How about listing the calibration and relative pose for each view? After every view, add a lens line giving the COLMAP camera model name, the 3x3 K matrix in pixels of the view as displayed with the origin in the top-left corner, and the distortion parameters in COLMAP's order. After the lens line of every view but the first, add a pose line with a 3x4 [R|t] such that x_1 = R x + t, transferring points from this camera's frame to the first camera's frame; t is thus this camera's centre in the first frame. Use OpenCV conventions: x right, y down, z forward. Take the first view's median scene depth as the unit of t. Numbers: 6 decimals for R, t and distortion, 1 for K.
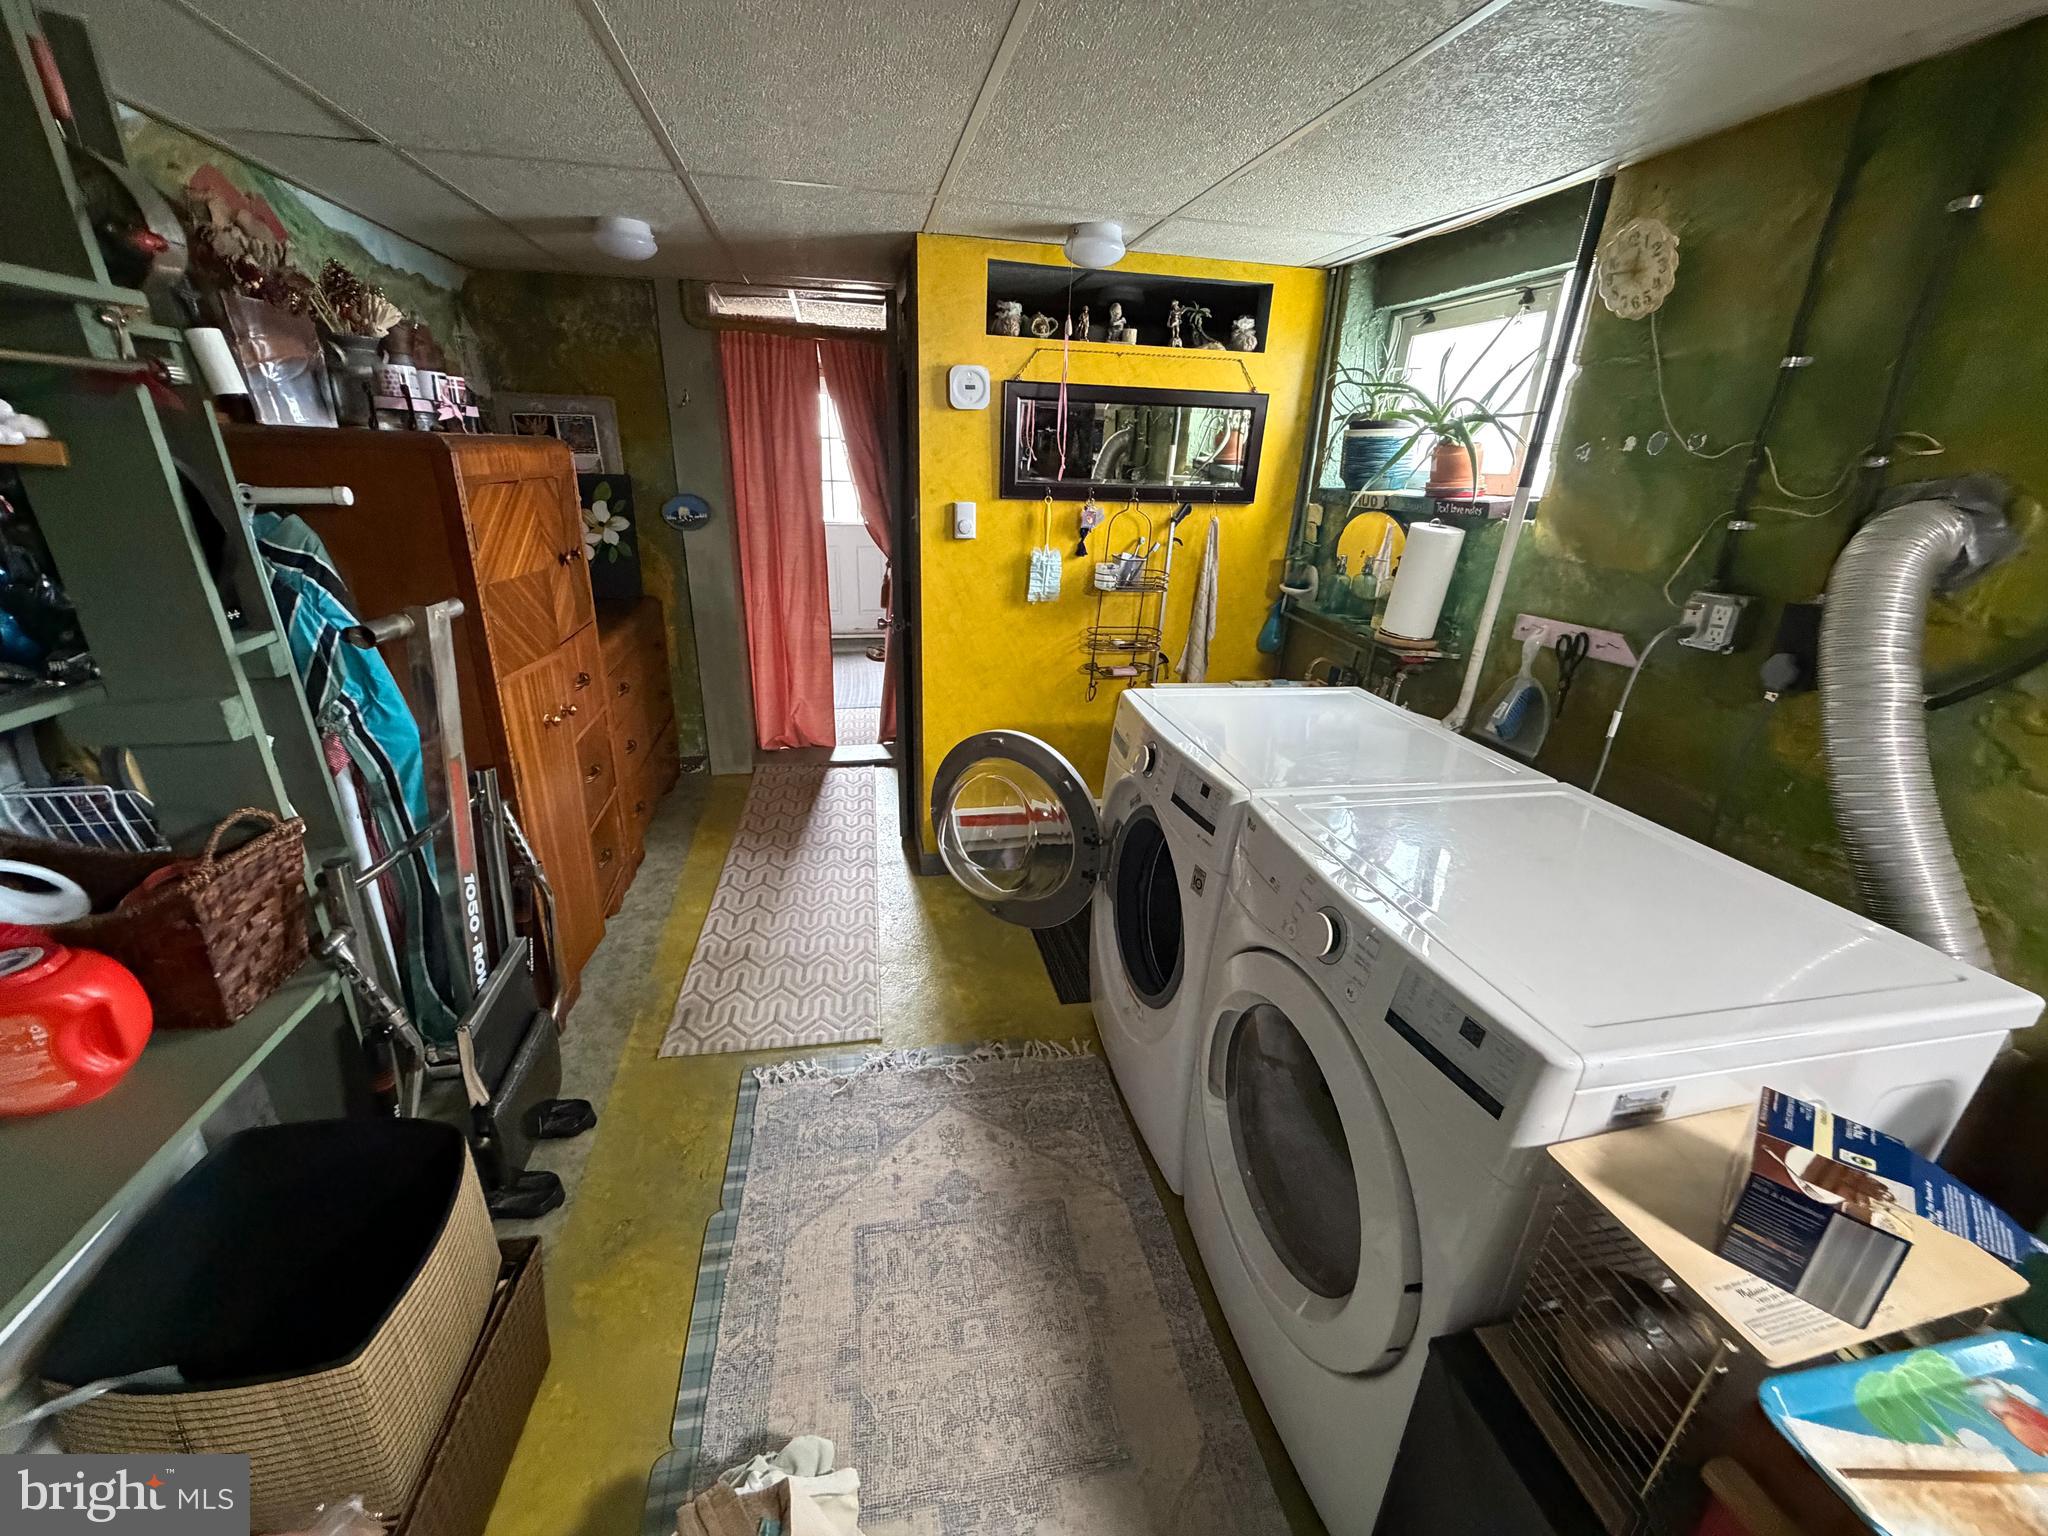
lens RADIAL K [[810.6, 0, 1024.2], [0, 810.6, 764.1], [0, 0, 1]] dist [0.001248, -0.000817]
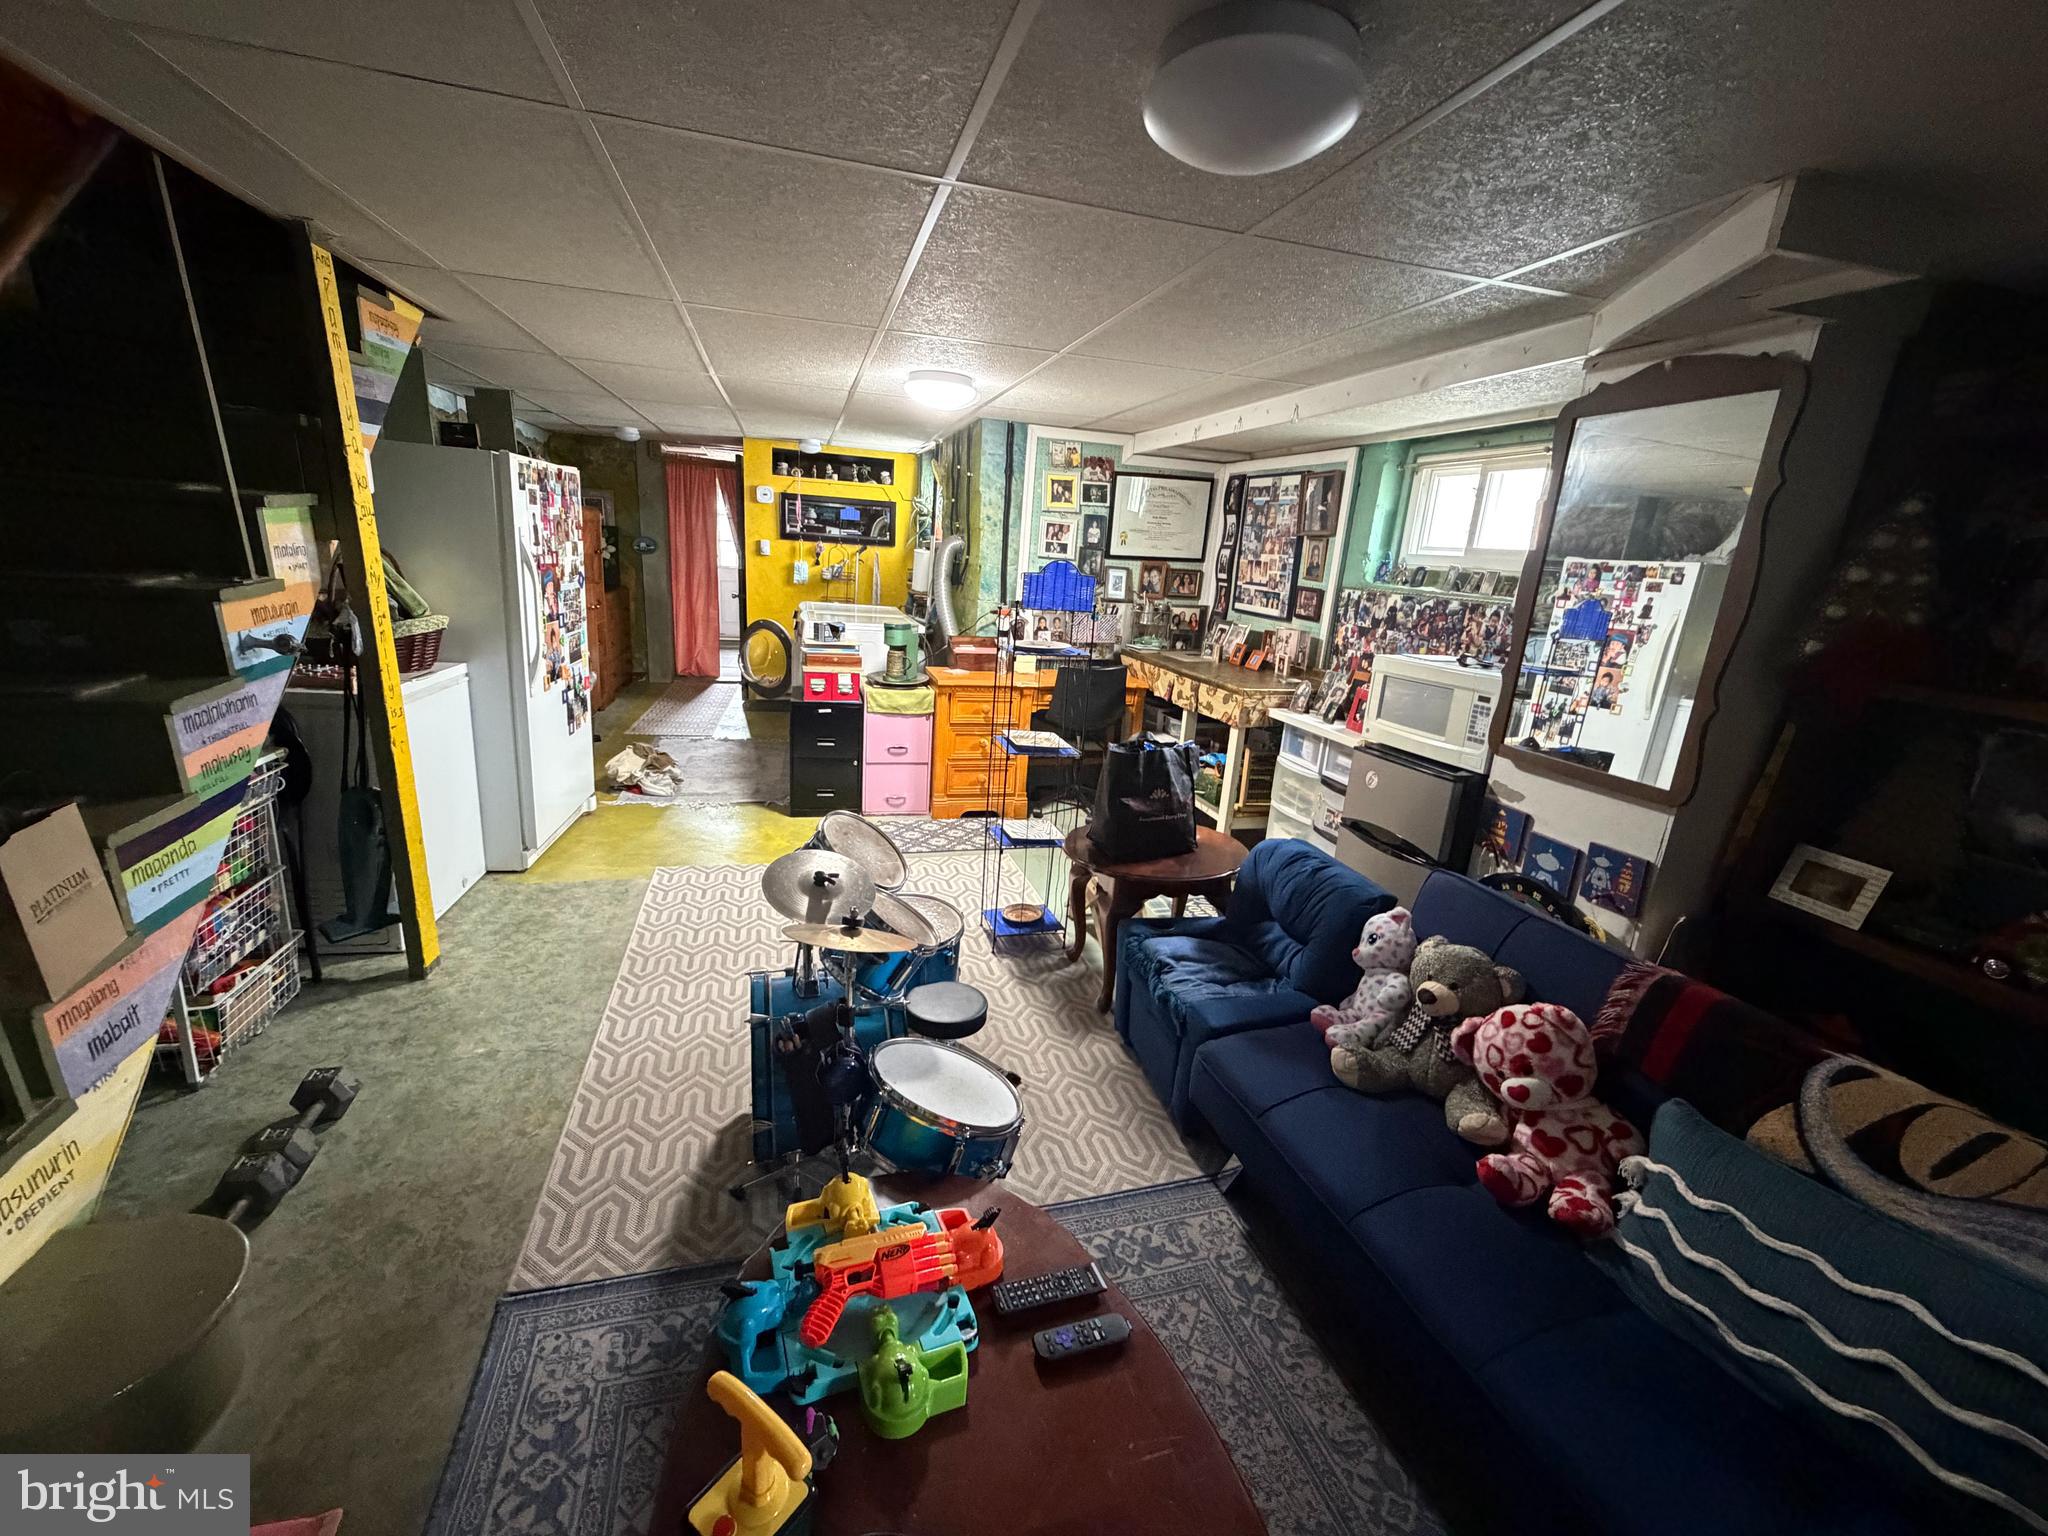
lens RADIAL K [[810.6, 0, 1019.2], [0, 810.6, 770.0], [0, 0, 1]] dist [0.001248, -0.000817]
pose [[0.997884, 0.018428, 0.062356, 0.519555], [-0.012446, 0.995399, -0.095003, 0.551040], [-0.063819, 0.094026, 0.993522, -1.317169]]
